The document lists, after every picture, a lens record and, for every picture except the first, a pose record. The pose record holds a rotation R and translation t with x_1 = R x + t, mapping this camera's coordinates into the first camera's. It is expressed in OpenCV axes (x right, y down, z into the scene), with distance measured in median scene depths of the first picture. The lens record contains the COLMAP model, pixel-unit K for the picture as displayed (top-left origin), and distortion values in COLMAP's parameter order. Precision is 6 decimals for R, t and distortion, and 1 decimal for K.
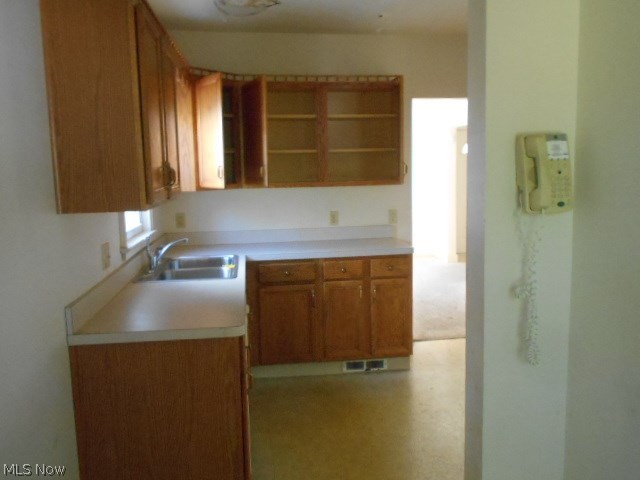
lens RADIAL K [[554.4, 0, 320.0], [0, 554.4, 240.0], [0, 0, 1]] dist [-0.006657, 0.002161]
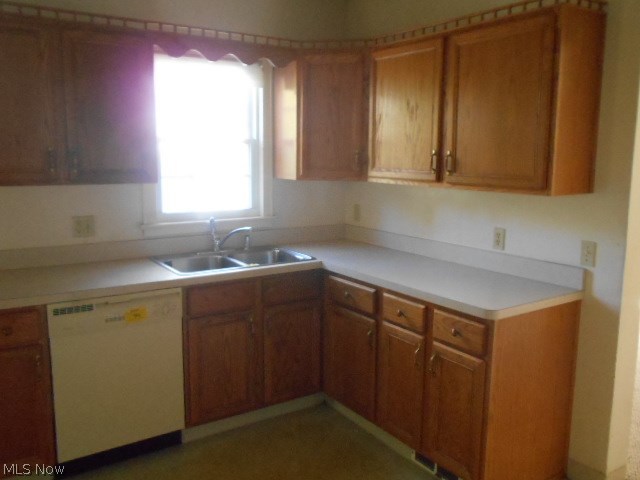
lens RADIAL K [[554.4, 0, 320.0], [0, 554.4, 240.0], [0, 0, 1]] dist [-0.006657, 0.002161]
pose [[0.440713, 0.164314, -0.882481, 0.547550], [-0.137448, 0.983863, 0.114549, -0.090356], [0.887062, 0.070812, 0.456186, 0.566976]]
